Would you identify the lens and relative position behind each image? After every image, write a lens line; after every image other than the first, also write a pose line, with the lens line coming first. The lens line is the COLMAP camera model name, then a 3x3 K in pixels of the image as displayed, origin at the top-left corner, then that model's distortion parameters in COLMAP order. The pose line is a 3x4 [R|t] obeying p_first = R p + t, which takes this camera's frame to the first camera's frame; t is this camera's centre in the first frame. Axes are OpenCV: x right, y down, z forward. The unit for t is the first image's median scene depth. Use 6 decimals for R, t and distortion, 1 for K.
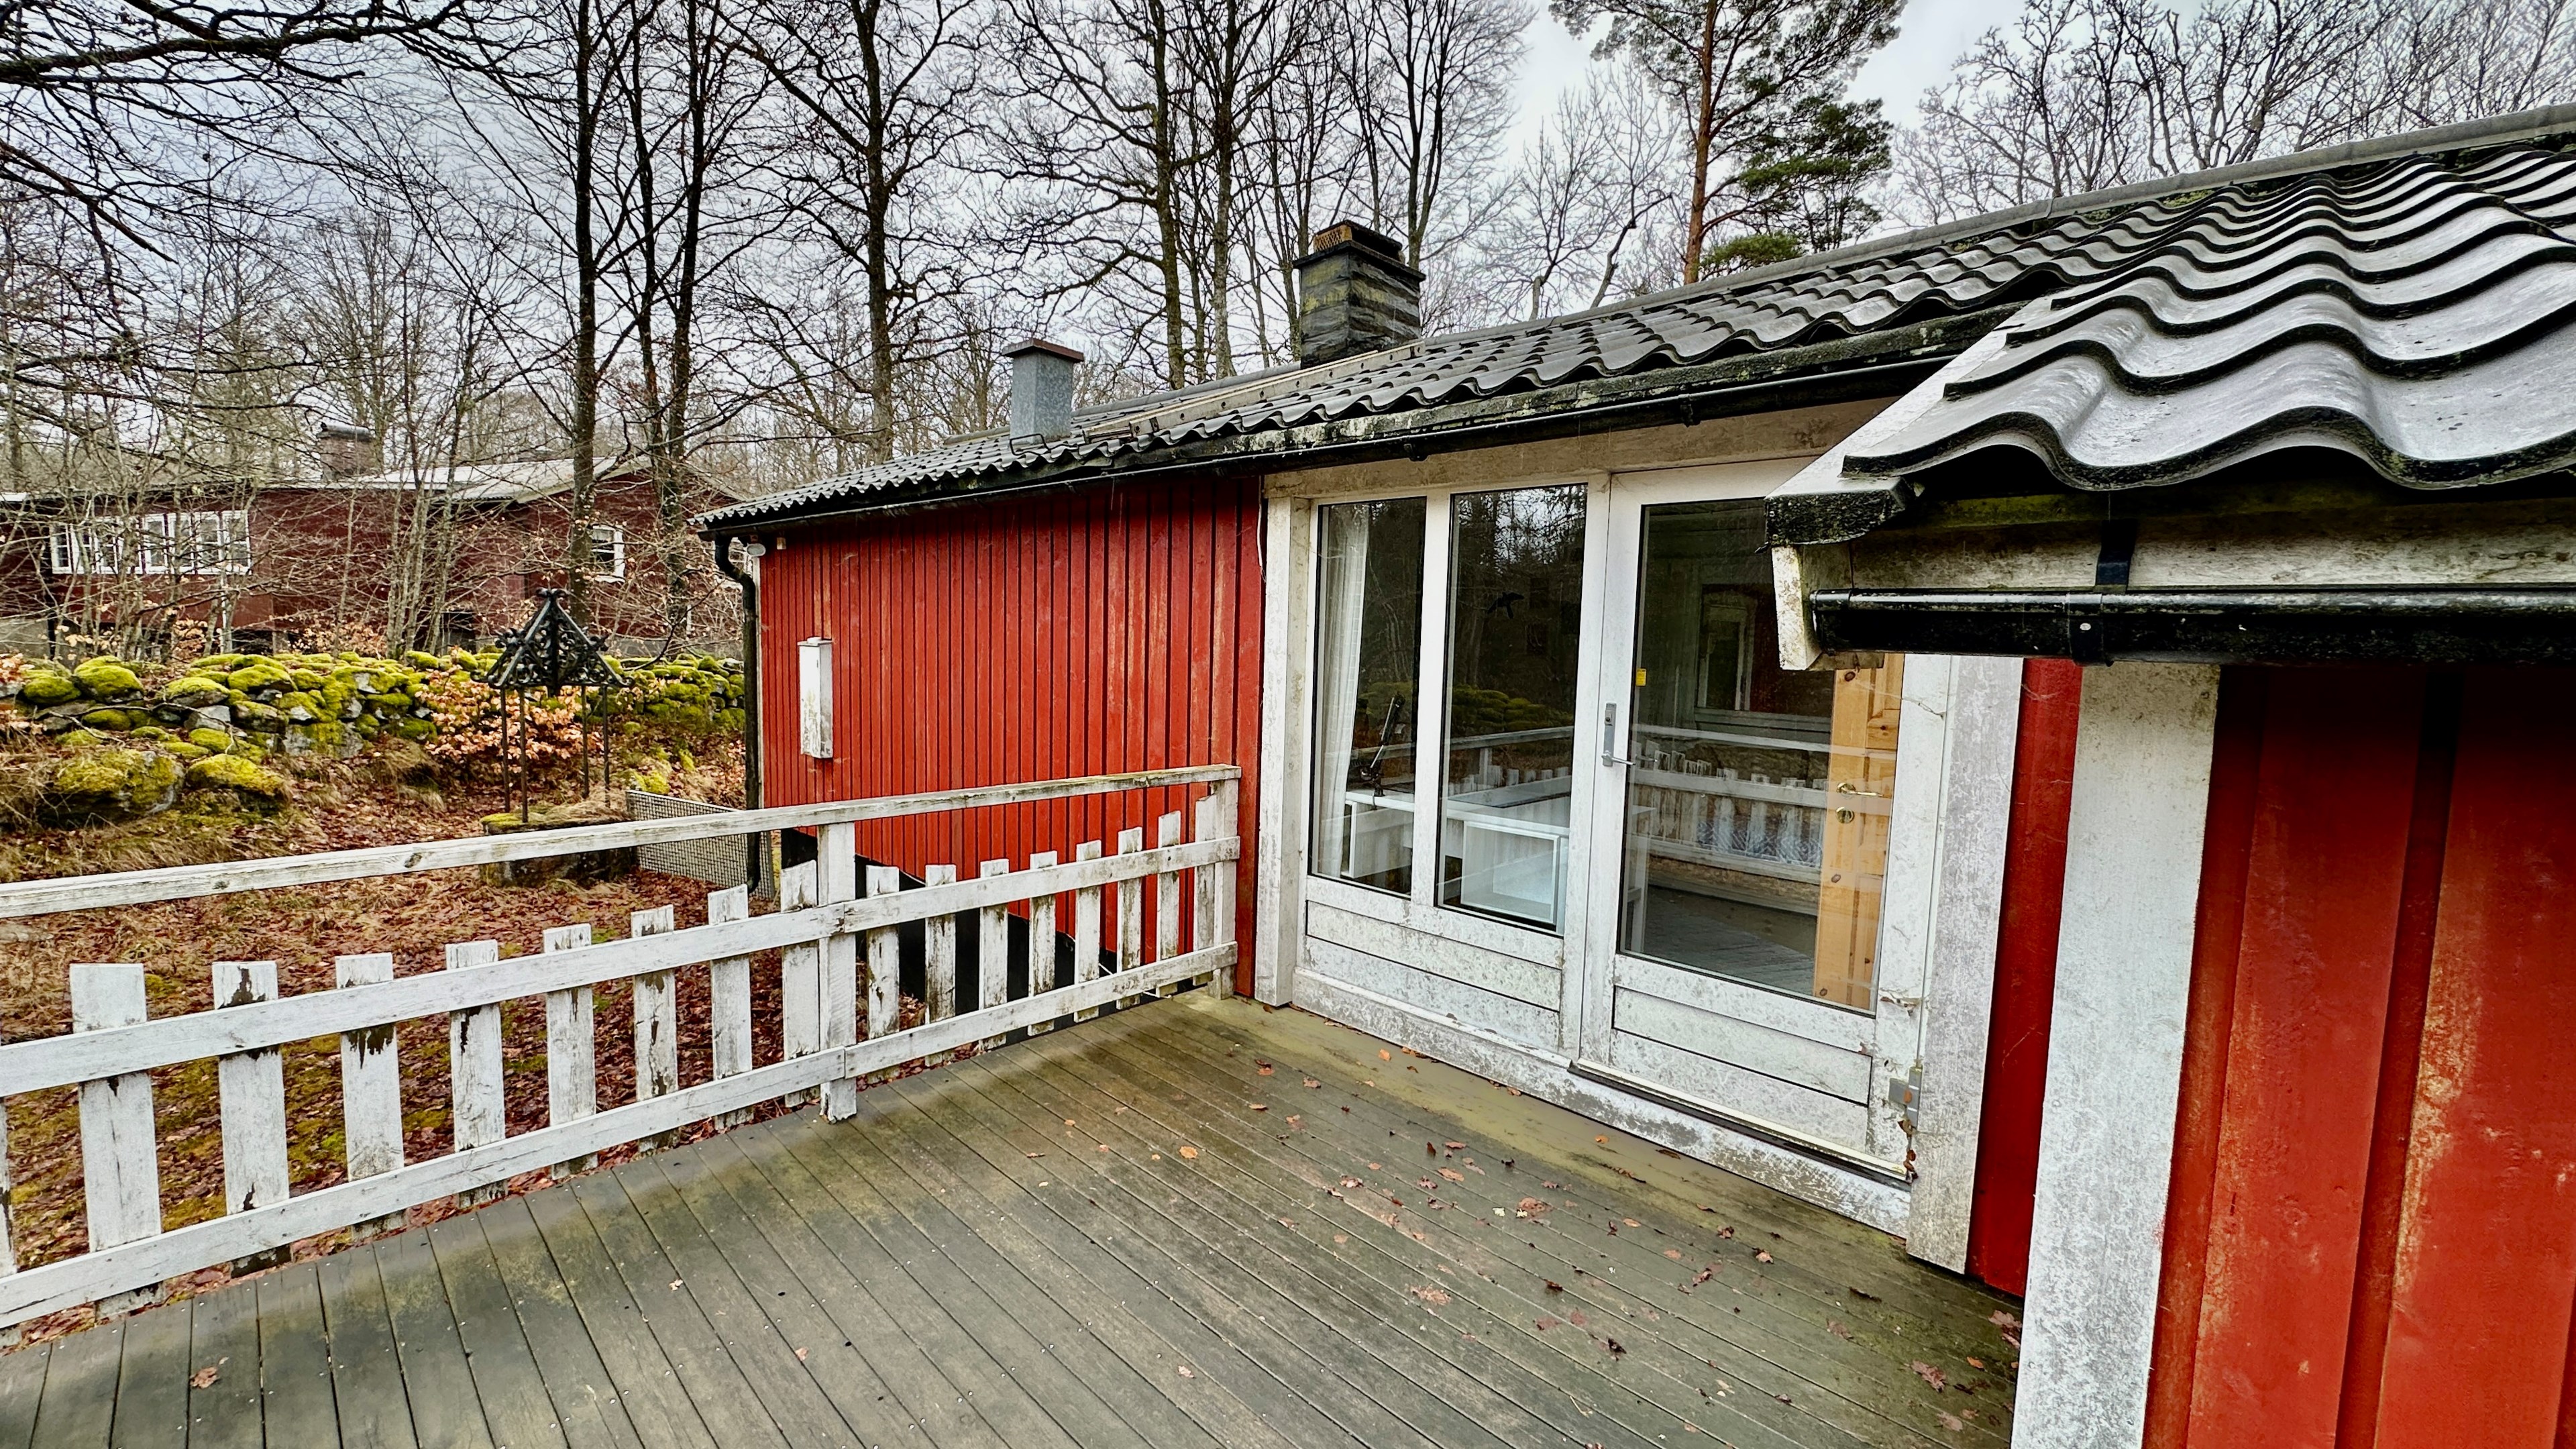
lens RADIAL K [[1018.5, 0, 1284.5], [0, 1018.5, 728.7], [0, 0, 1]] dist [-0.000793, 0.000302]
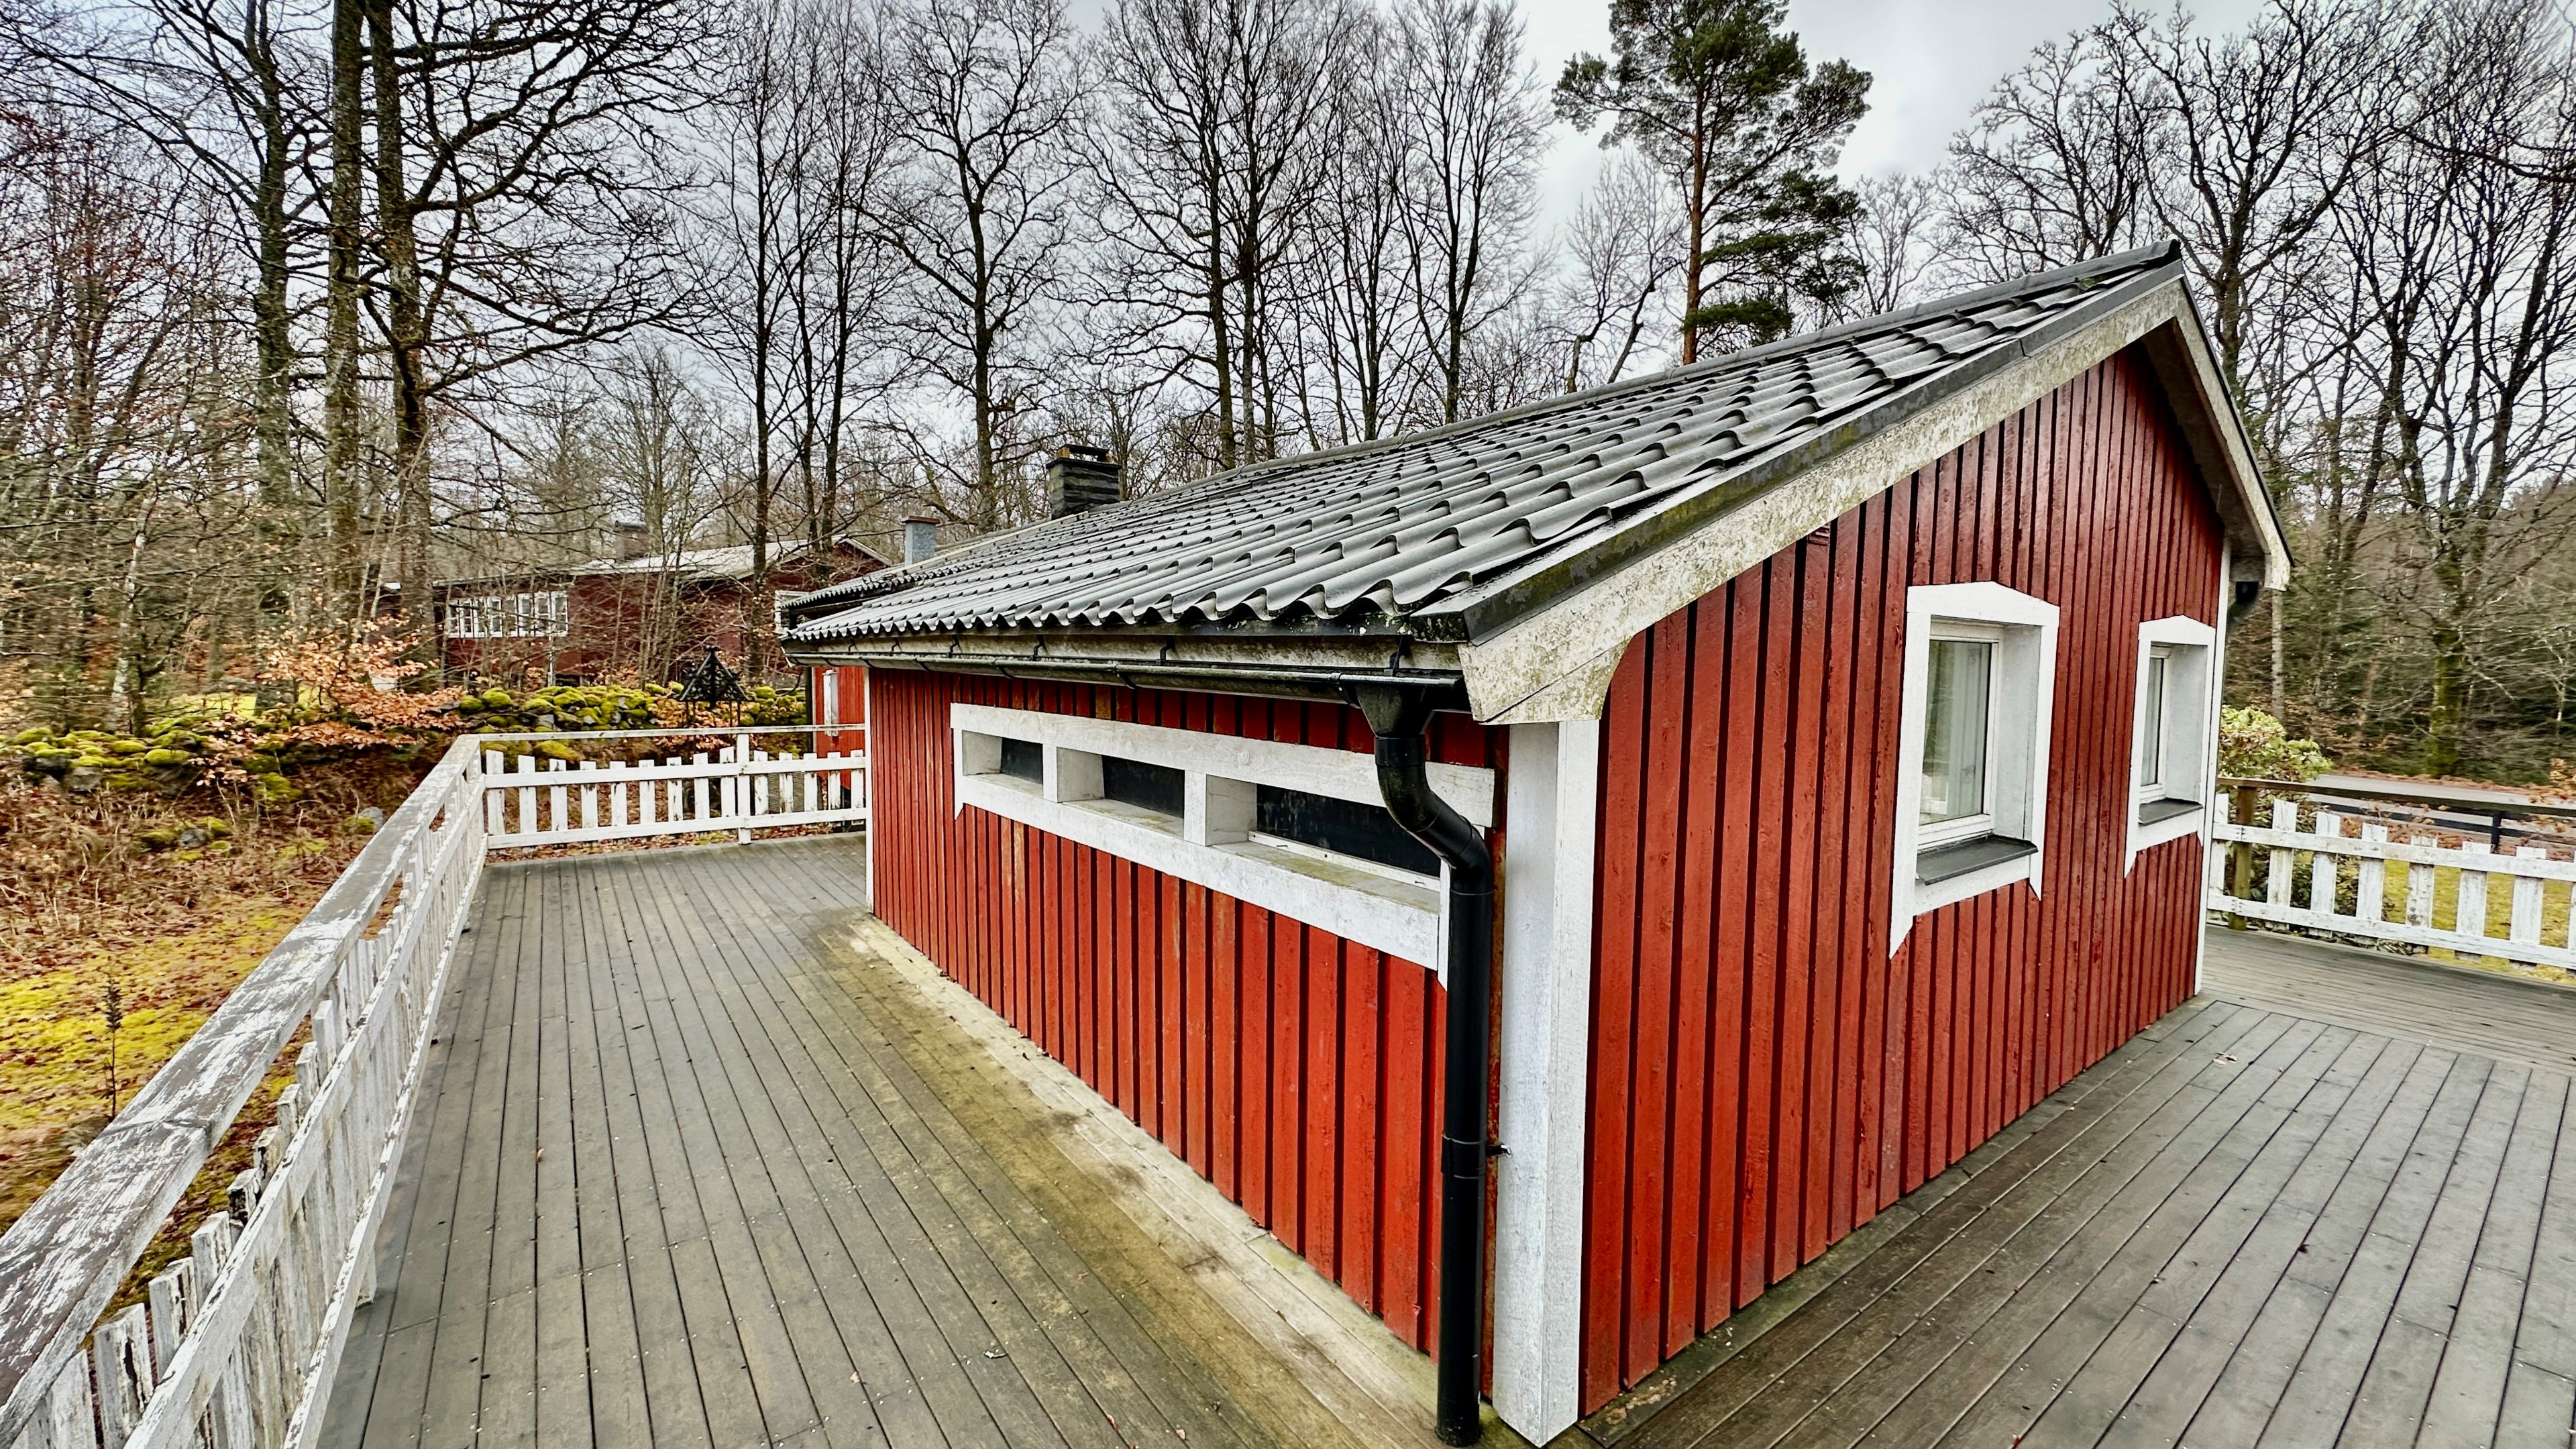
lens RADIAL K [[1028.3, 0, 1290.3], [0, 1028.3, 736.2], [0, 0, 1]] dist [-0.000724, -0.000214]
pose [[0.983736, -0.005203, -0.179546, 1.410615], [0.000553, 0.999663, -0.025939, 0.160137], [0.179620, 0.025418, 0.983408, -1.366103]]
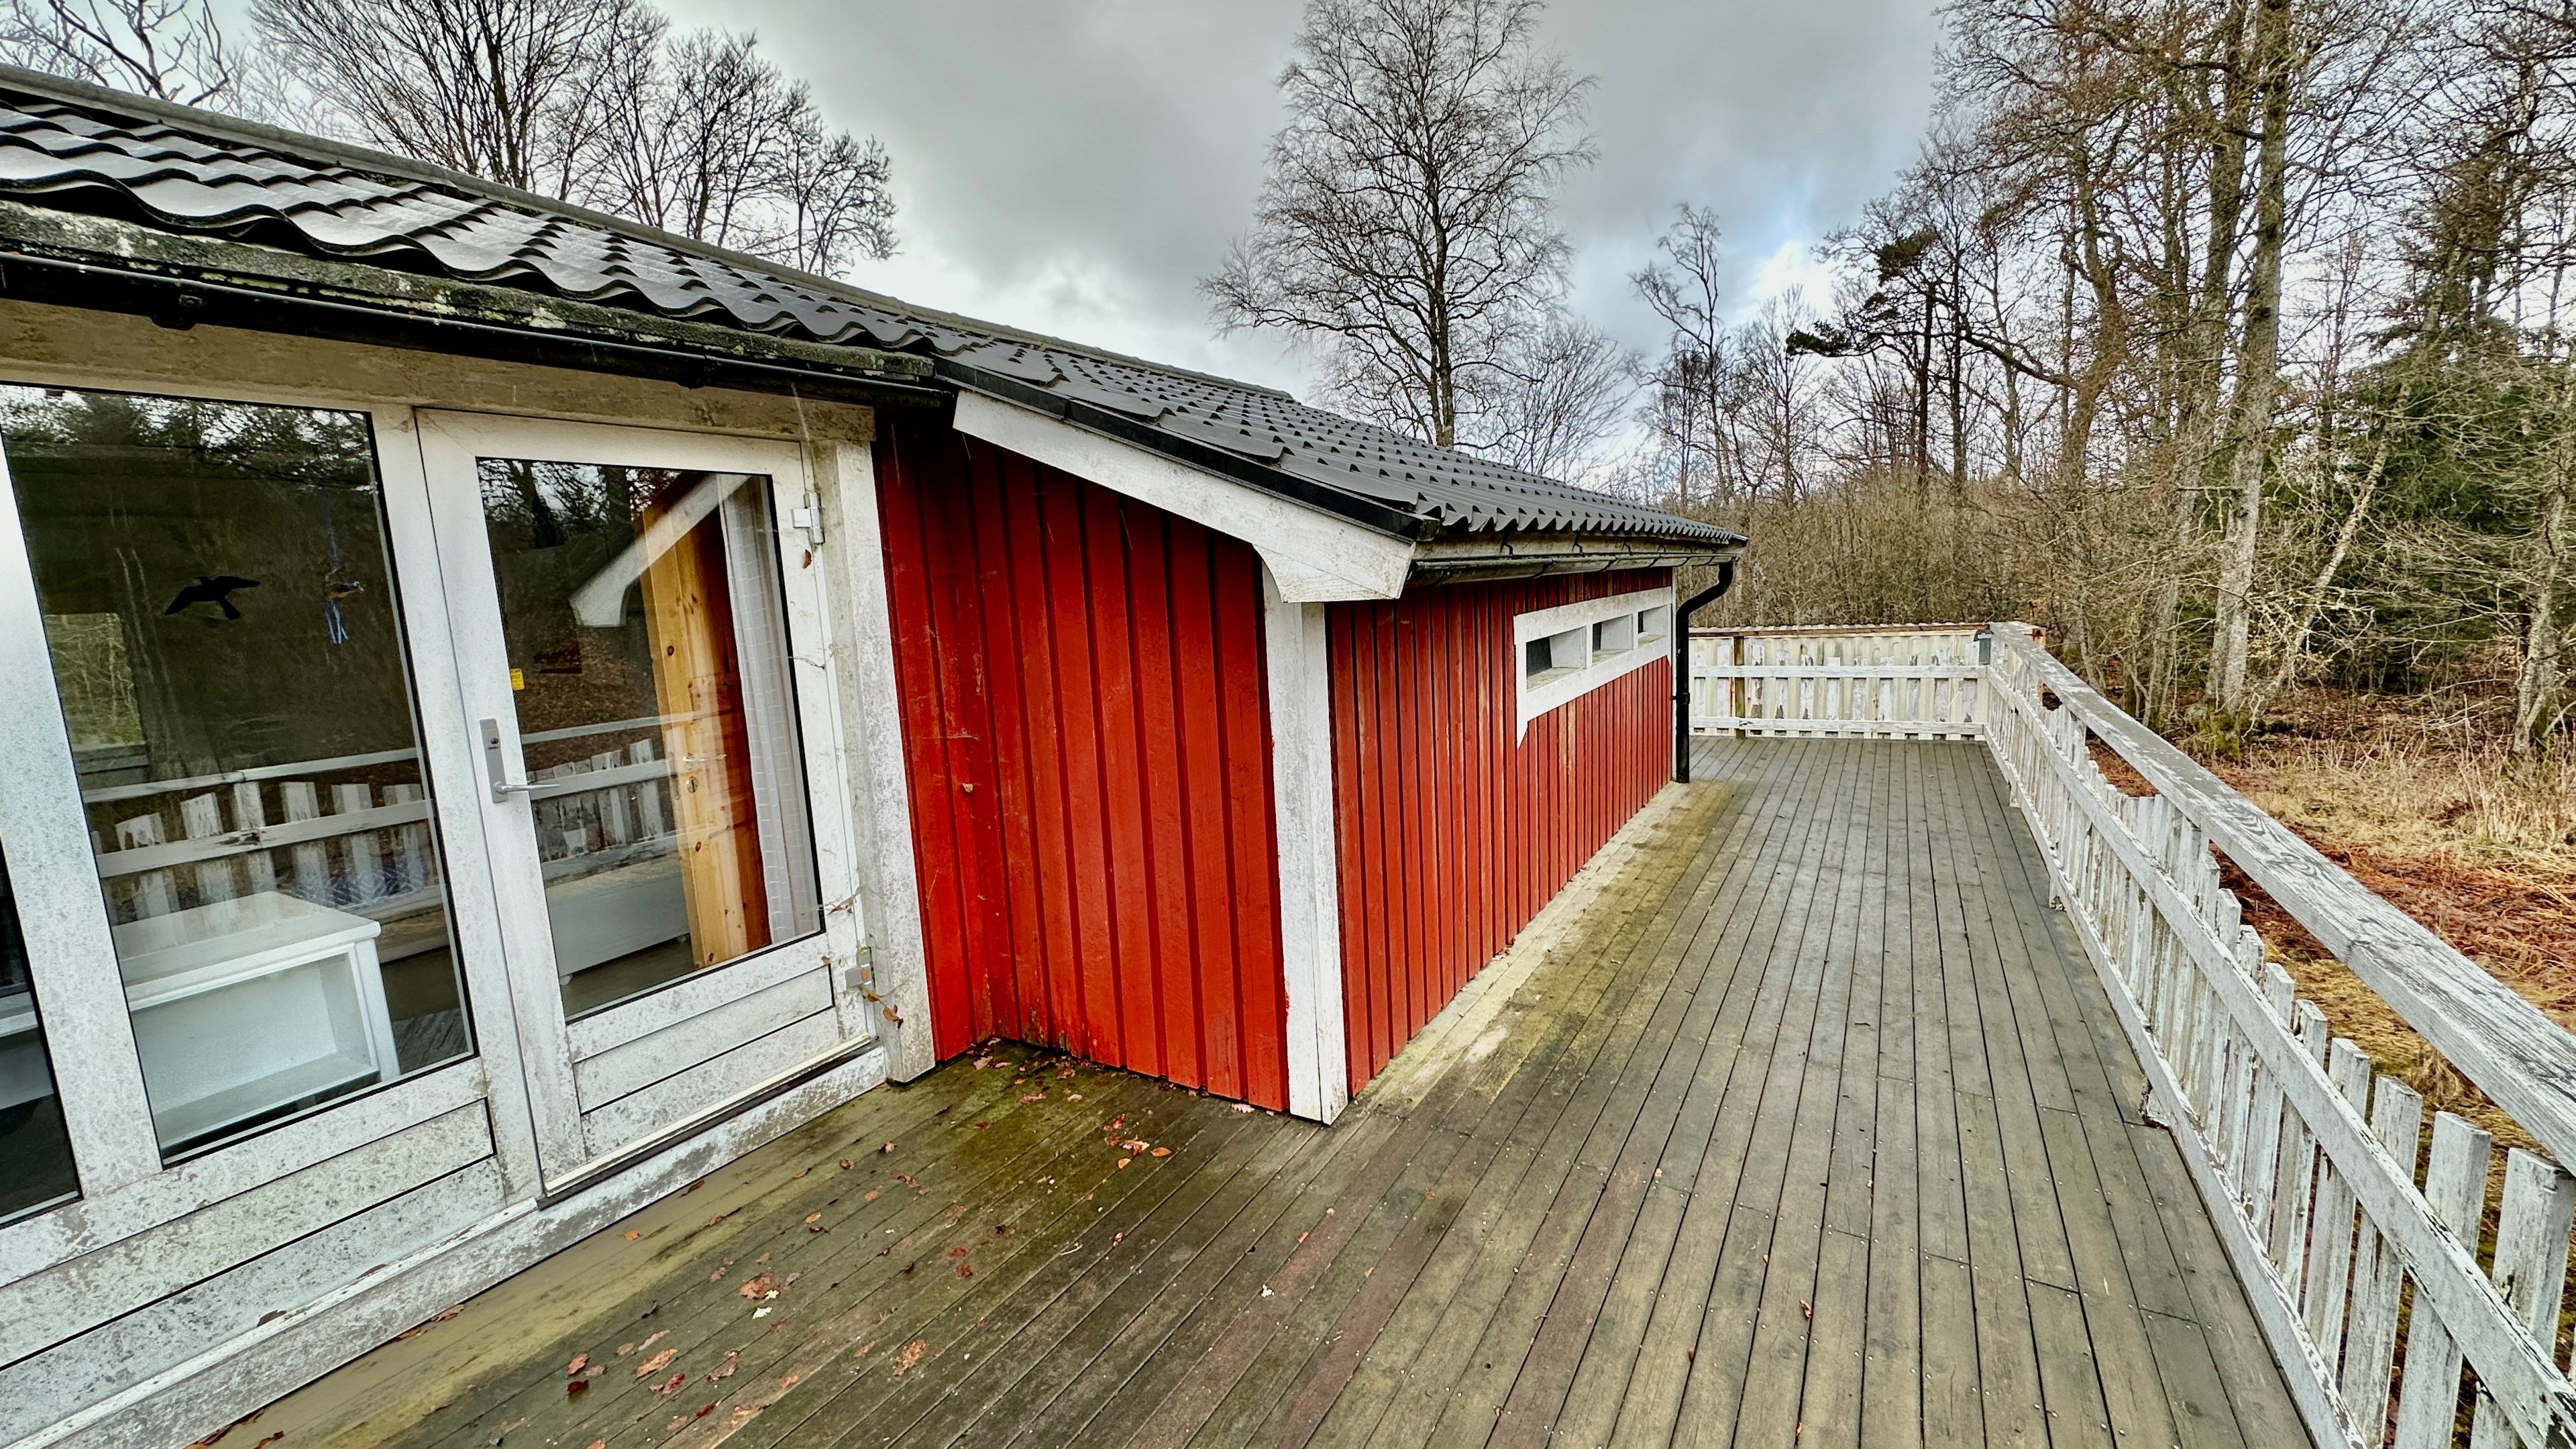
lens RADIAL K [[1018.5, 0, 1284.5], [0, 1018.5, 728.7], [0, 0, 1]] dist [-0.000793, 0.000302]
pose [[-0.225846, -0.160618, 0.960830, -0.505037], [0.140746, 0.970585, 0.195332, -0.077619], [-0.963942, 0.179348, -0.196597, 0.547153]]
